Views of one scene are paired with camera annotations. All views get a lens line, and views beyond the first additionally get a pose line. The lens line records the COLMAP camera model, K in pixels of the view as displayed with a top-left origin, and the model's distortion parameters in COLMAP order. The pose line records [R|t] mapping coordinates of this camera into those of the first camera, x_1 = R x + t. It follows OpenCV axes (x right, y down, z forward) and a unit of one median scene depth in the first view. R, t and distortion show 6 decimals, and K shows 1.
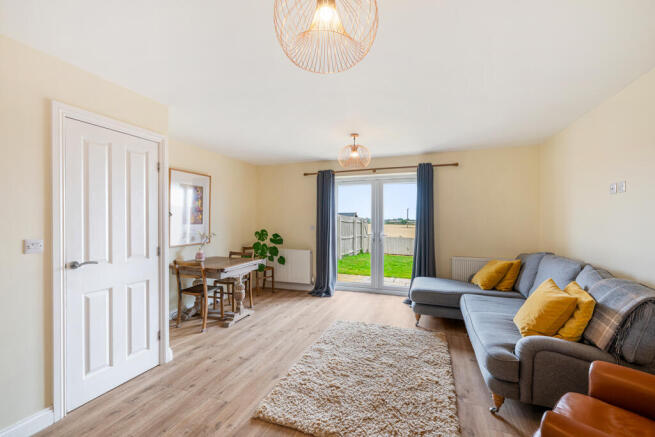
lens RADIAL K [[284.8, 0, 325.8], [0, 284.8, 220.3], [0, 0, 1]] dist [0.000626, -0.000027]
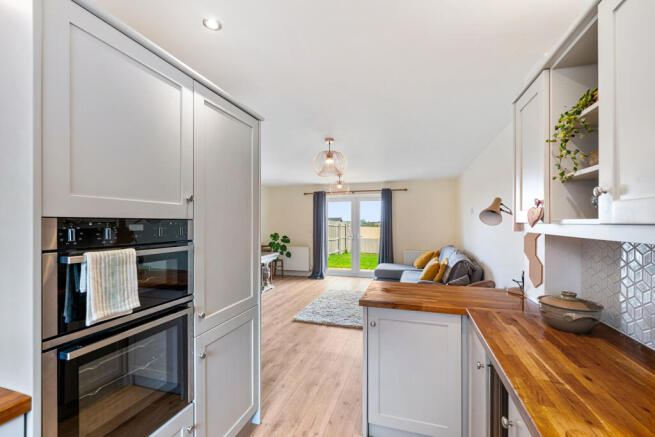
lens RADIAL K [[284.8, 0, 327.4], [0, 284.8, 220.3], [0, 0, 1]] dist [0.000626, -0.000027]
pose [[0.998387, -0.003069, 0.056684, -0.043040], [0.003598, 0.999951, -0.009242, -0.016897], [-0.056652, 0.009431, 0.998349, -0.440964]]
